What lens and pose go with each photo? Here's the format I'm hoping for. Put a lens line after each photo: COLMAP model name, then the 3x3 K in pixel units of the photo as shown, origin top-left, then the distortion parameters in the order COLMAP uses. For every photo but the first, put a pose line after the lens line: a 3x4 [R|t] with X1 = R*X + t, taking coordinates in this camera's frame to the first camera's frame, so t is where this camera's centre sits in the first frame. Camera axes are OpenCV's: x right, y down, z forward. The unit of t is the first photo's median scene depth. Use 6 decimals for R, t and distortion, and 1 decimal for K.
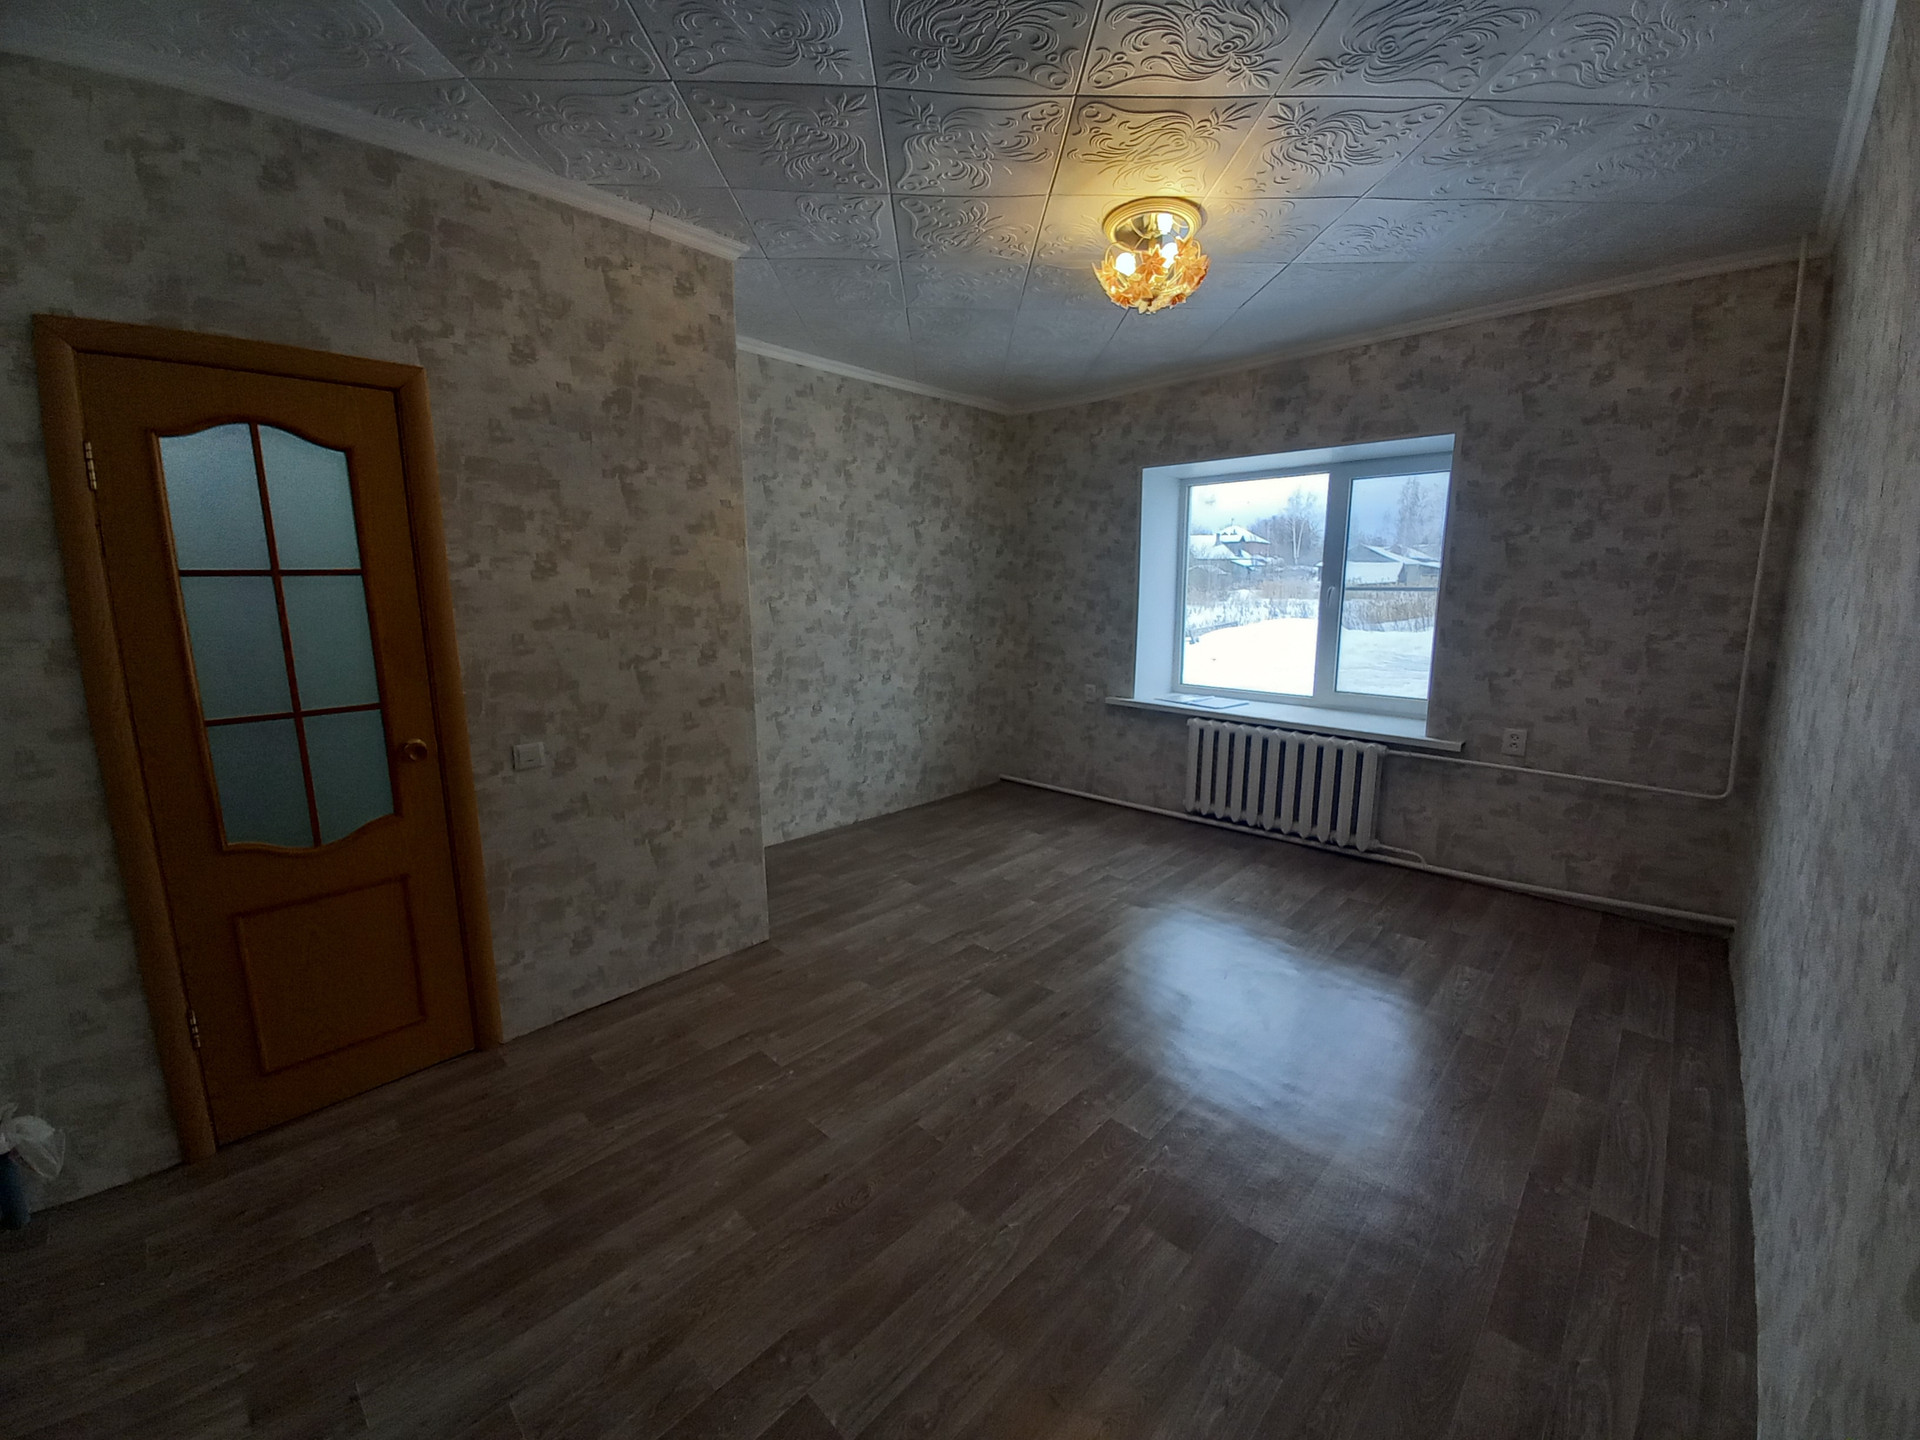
lens RADIAL K [[767.1, 0, 959.8], [0, 767.1, 716.0], [0, 0, 1]] dist [-0.018936, -0.000094]
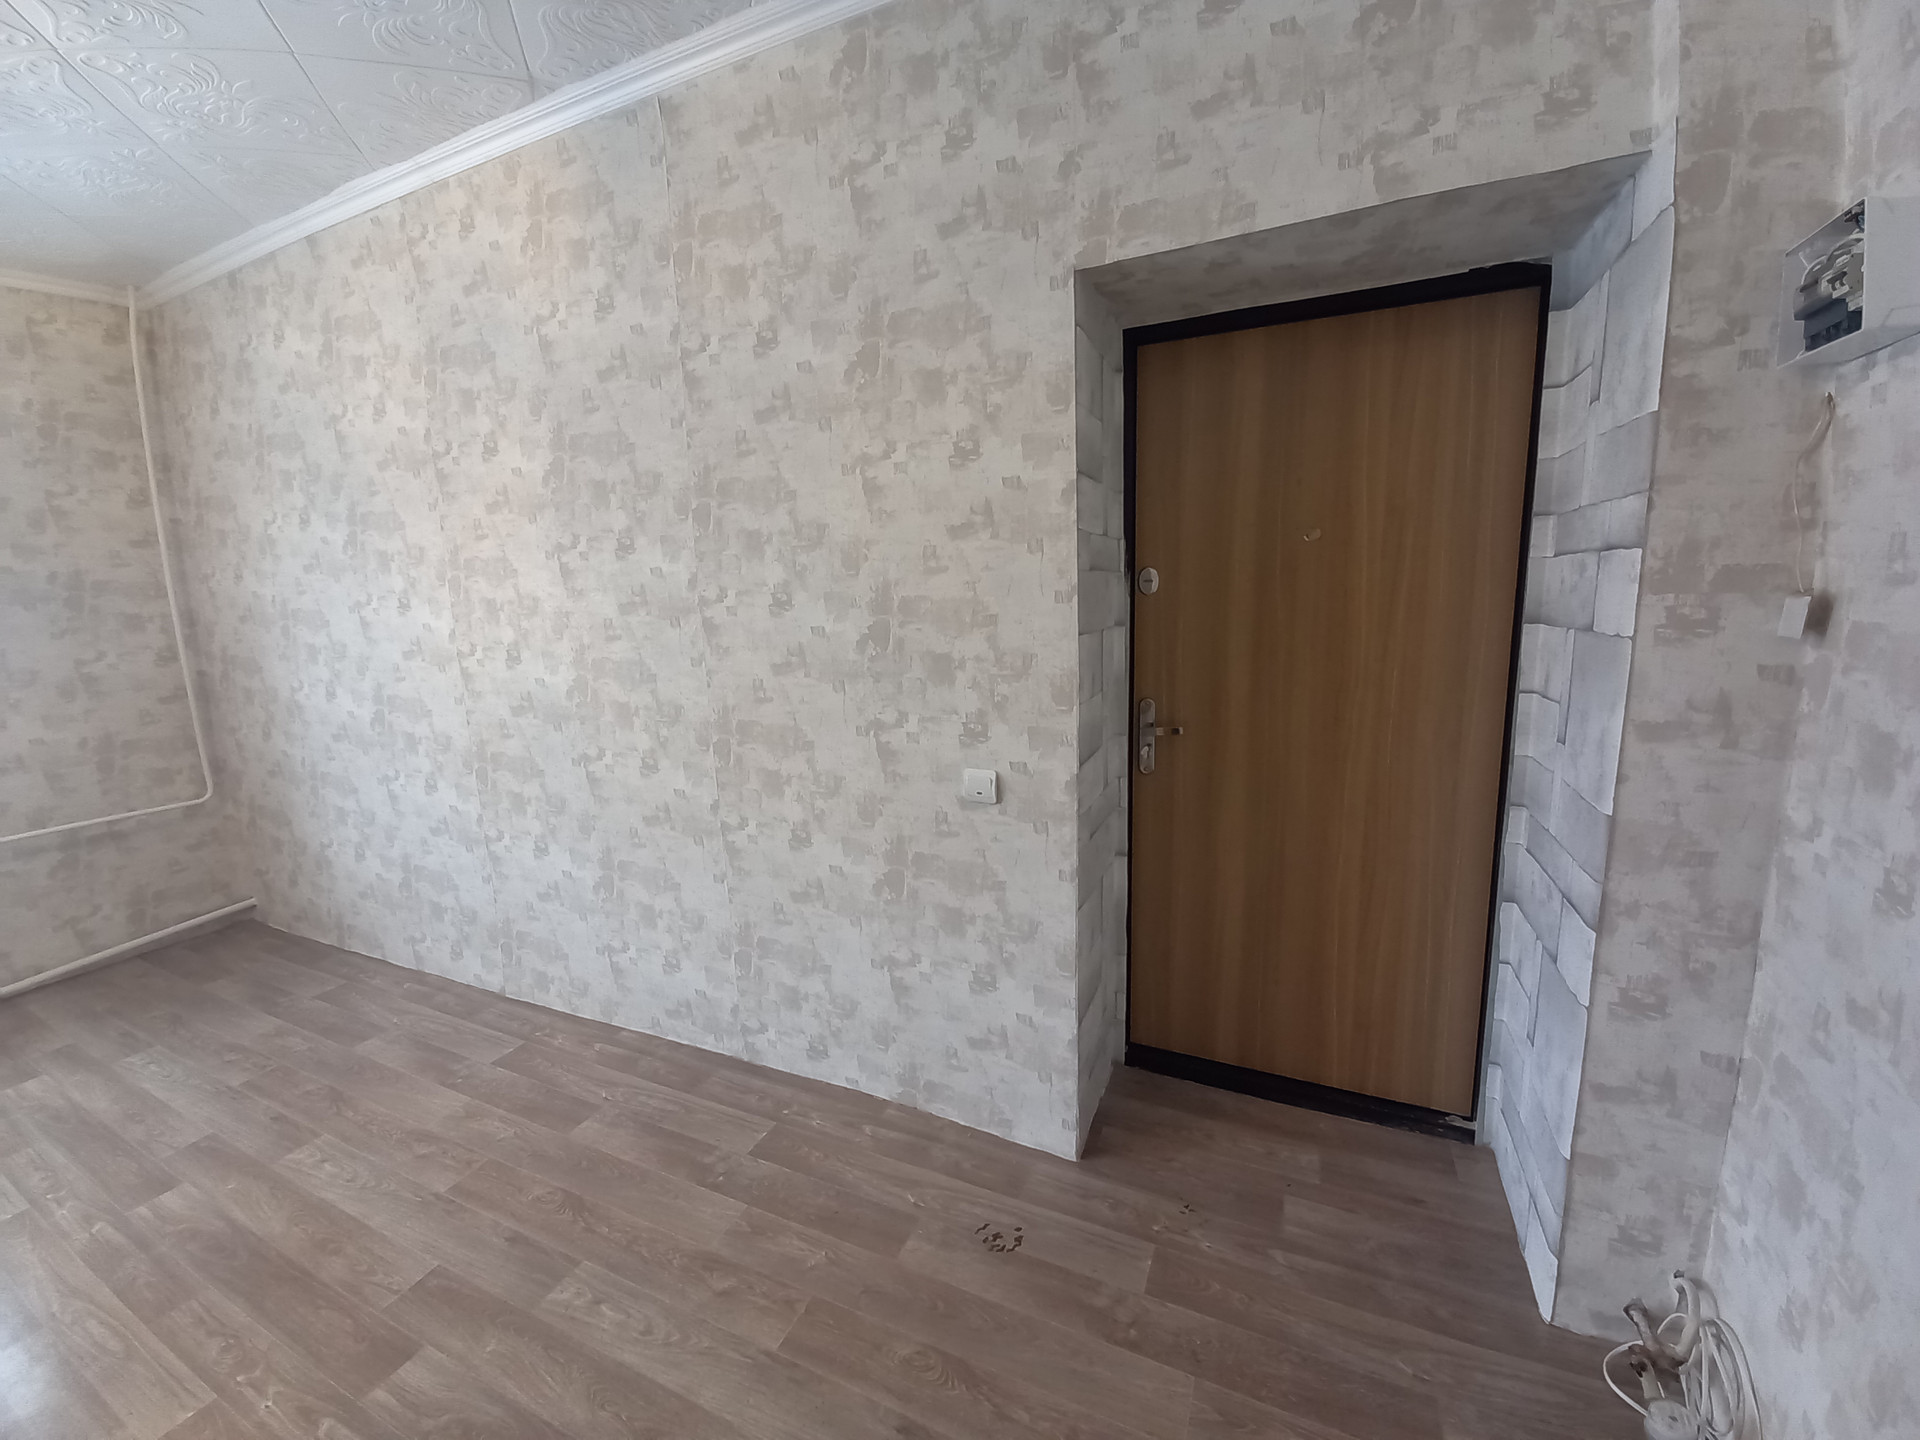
lens RADIAL K [[753.5, 0, 971.0], [0, 753.5, 707.7], [0, 0, 1]] dist [0.013187, -0.011944]
pose [[-0.330361, -0.141252, 0.933225, -0.393051], [0.202697, 0.955052, 0.216310, -0.031475], [-0.921833, 0.260623, -0.286880, 0.307503]]
